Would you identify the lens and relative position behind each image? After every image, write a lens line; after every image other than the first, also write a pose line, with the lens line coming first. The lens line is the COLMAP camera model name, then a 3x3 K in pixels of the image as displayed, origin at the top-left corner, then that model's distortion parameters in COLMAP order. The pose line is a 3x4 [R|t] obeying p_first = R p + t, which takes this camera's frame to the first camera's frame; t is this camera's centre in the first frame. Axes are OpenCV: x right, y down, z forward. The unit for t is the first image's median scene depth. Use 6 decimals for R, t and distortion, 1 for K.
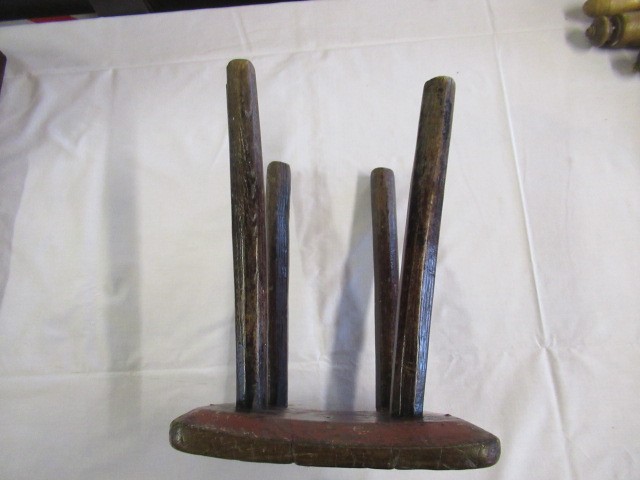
lens RADIAL K [[476.5, 0, 321.2], [0, 476.5, 237.2], [0, 0, 1]] dist [-0.001626, -0.006419]
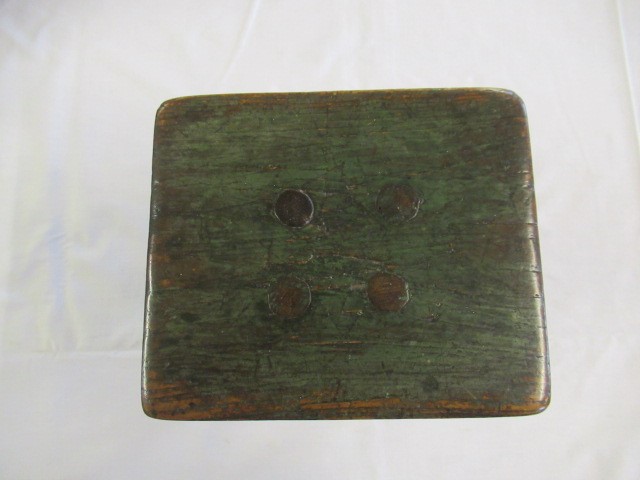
lens RADIAL K [[476.5, 0, 317.3], [0, 476.5, 243.0], [0, 0, 1]] dist [-0.001626, -0.006419]
pose [[0.998335, 0.030536, 0.048942, -0.120482], [-0.034866, 0.995312, 0.090217, 0.035901], [-0.045957, -0.091774, 0.994719, 0.253602]]
